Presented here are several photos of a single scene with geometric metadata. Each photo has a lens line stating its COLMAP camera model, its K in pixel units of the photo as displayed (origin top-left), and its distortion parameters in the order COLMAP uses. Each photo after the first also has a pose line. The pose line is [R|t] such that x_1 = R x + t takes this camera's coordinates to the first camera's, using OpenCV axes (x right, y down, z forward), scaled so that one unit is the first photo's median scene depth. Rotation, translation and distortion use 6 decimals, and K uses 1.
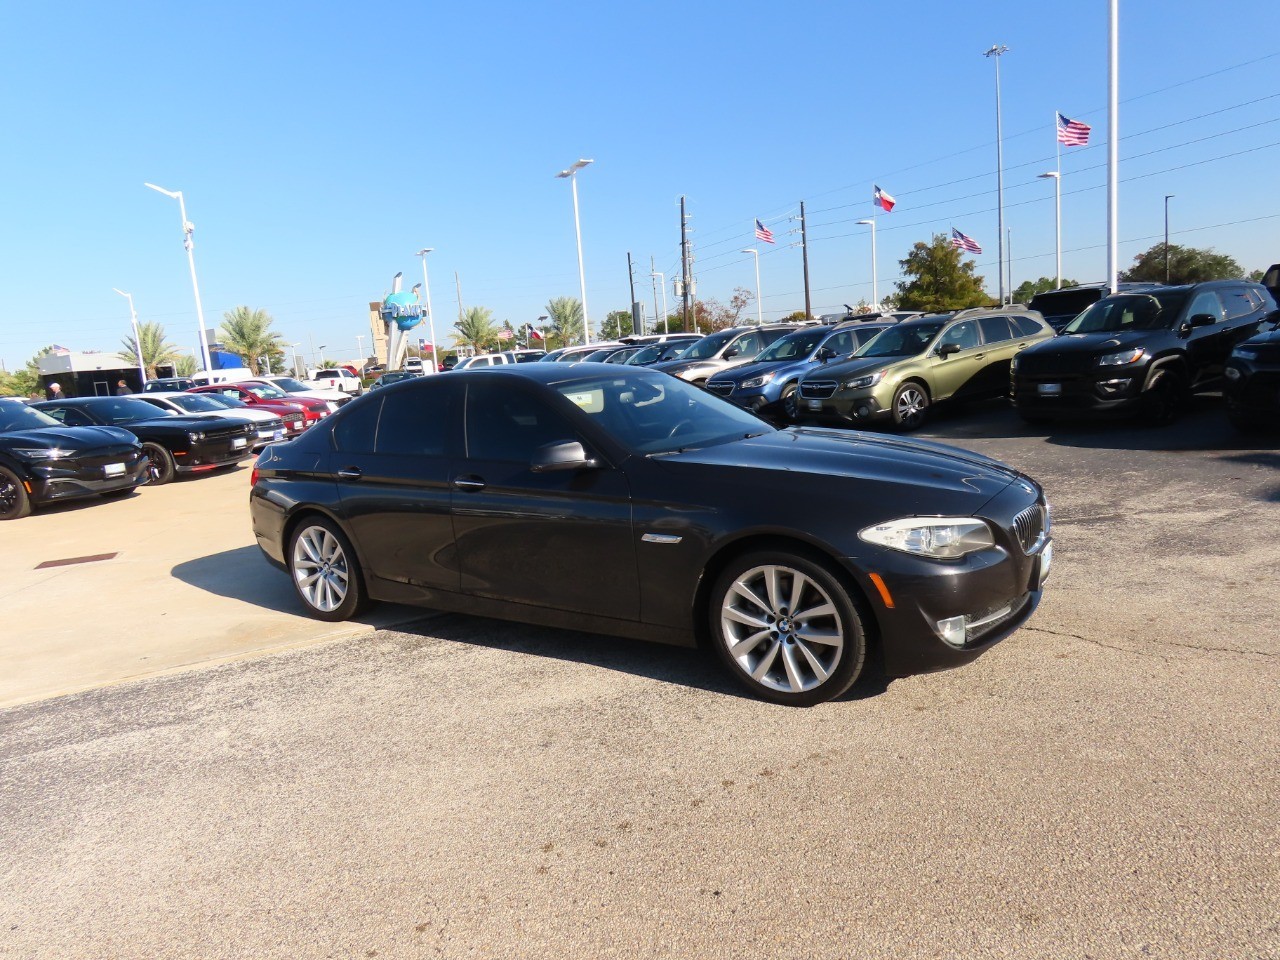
lens RADIAL K [[813.2, 0, 642.4], [0, 813.2, 471.5], [0, 0, 1]] dist [-0.005880, 0.001280]
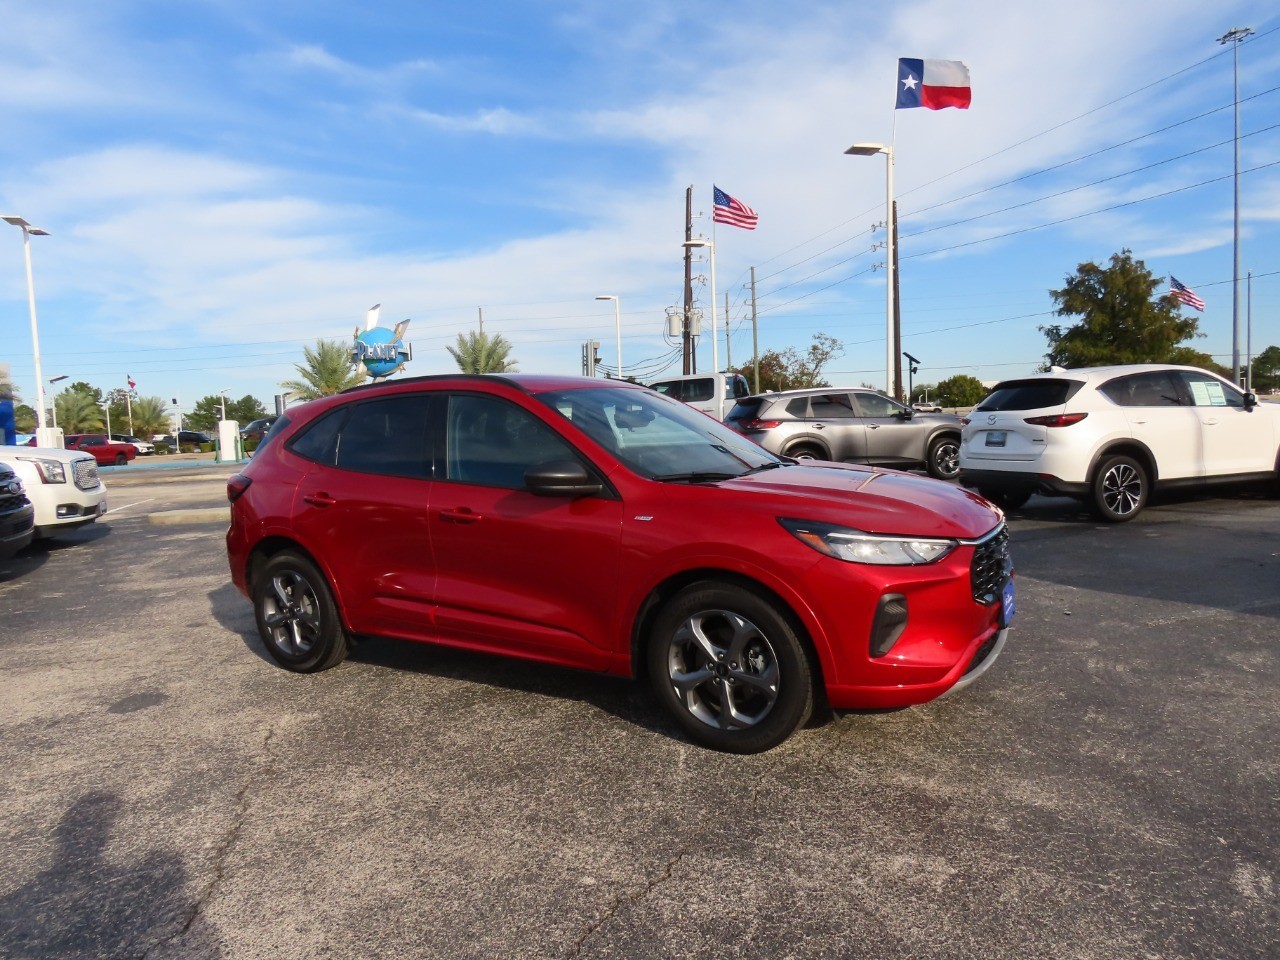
lens RADIAL K [[837.0, 0, 646.6], [0, 837.0, 498.6], [0, 0, 1]] dist [0.002640, -0.003934]
pose [[0.980910, 0.060297, -0.184877, 0.144334], [-0.067302, 0.997224, -0.031850, -0.061807], [0.182444, 0.043684, 0.982245, 0.328529]]
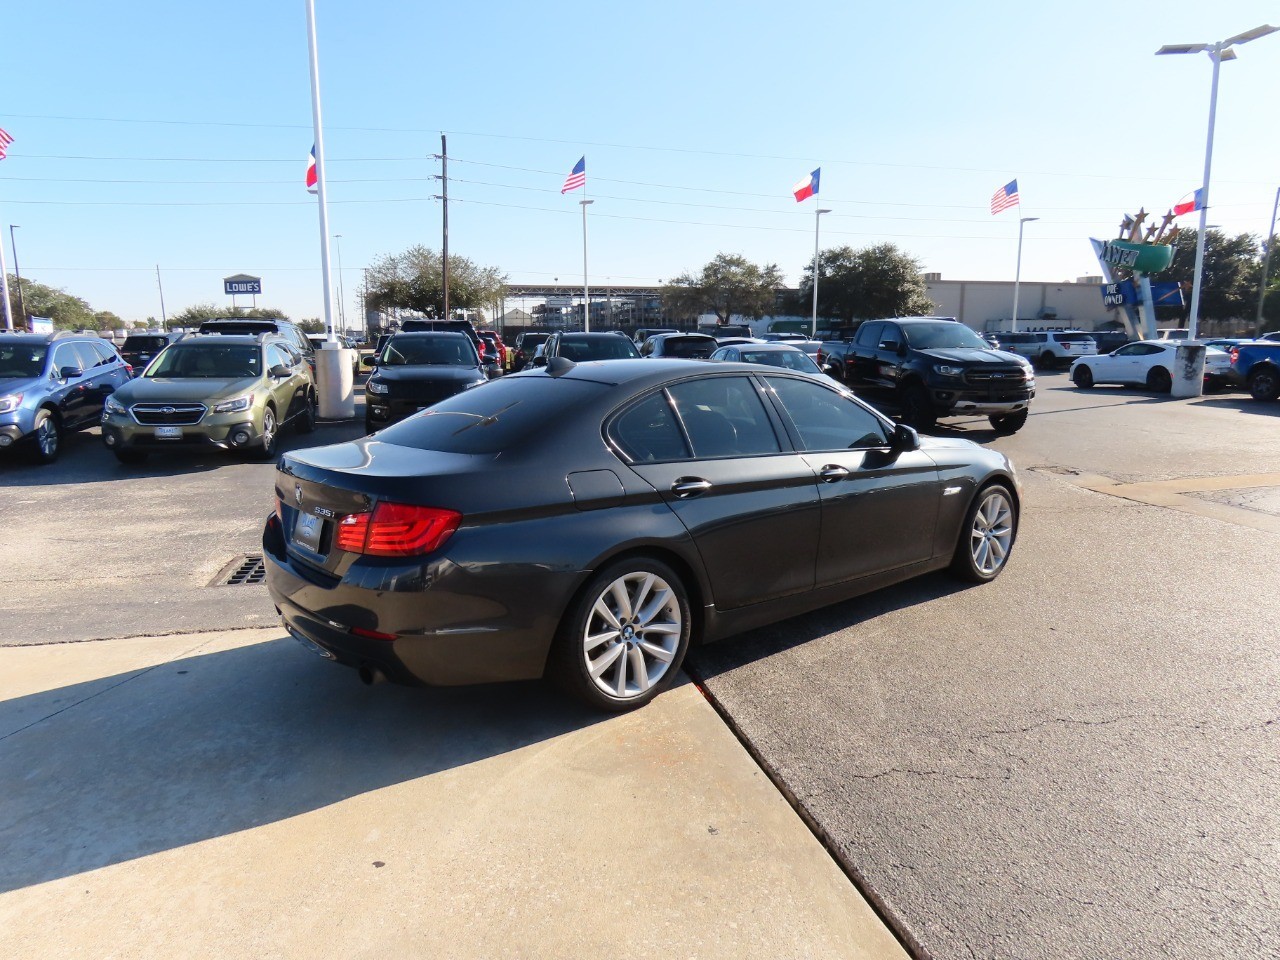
lens RADIAL K [[813.2, 0, 641.8], [0, 813.2, 478.9], [0, 0, 1]] dist [-0.005880, 0.001280]
pose [[0.291206, -0.071885, 0.953956, -0.067285], [0.111391, 0.992938, 0.040819, -0.002589], [-0.950153, 0.094376, 0.297157, 0.049937]]
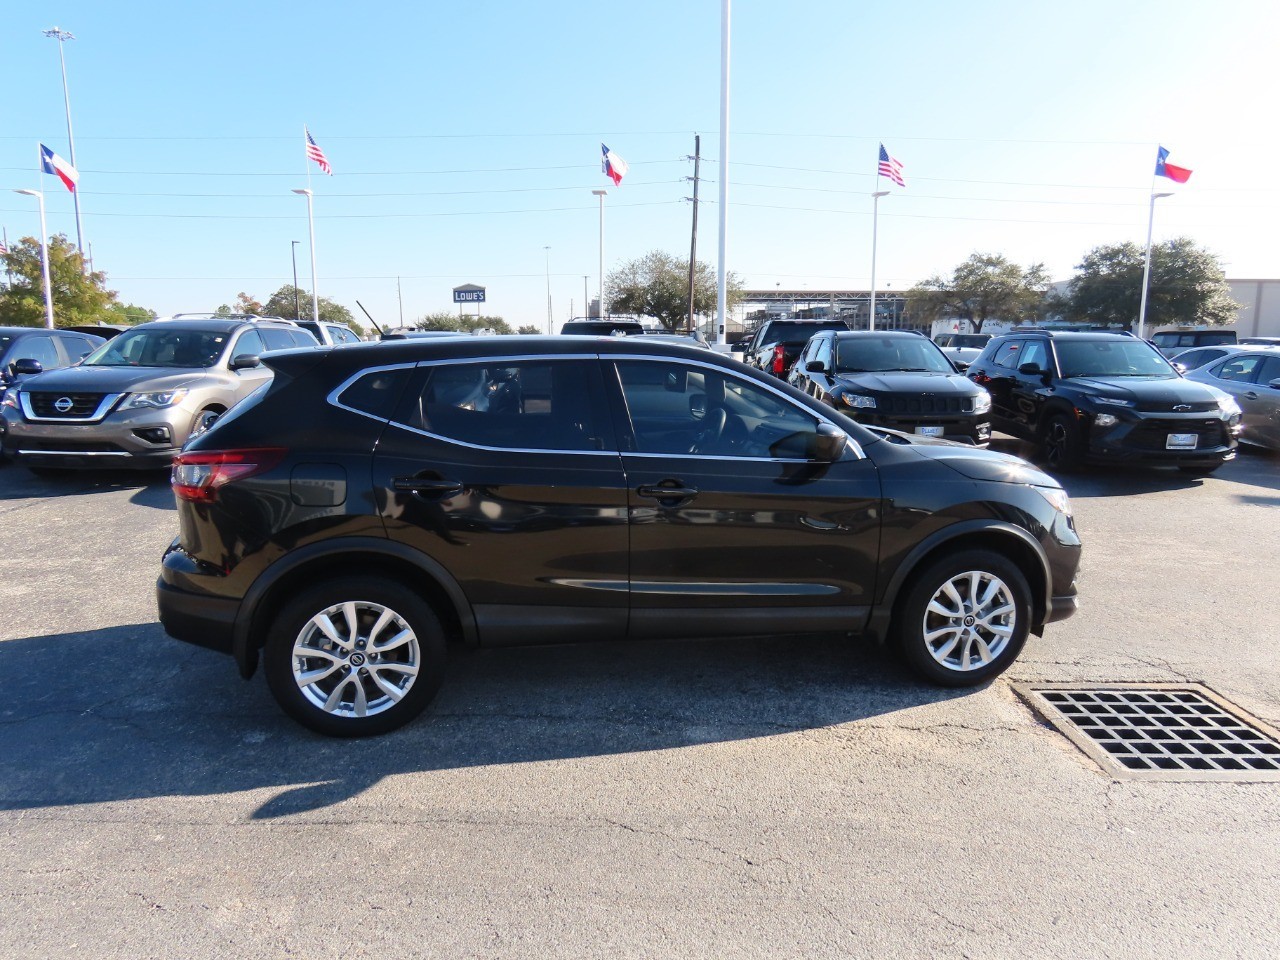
lens RADIAL K [[813.2, 0, 642.8], [0, 813.2, 480.8], [0, 0, 1]] dist [-0.005880, 0.001280]
pose [[0.497417, -0.049768, 0.866083, -0.055016], [0.076620, 0.996972, 0.013284, -0.011174], [-0.864122, 0.059752, 0.499724, 0.109494]]
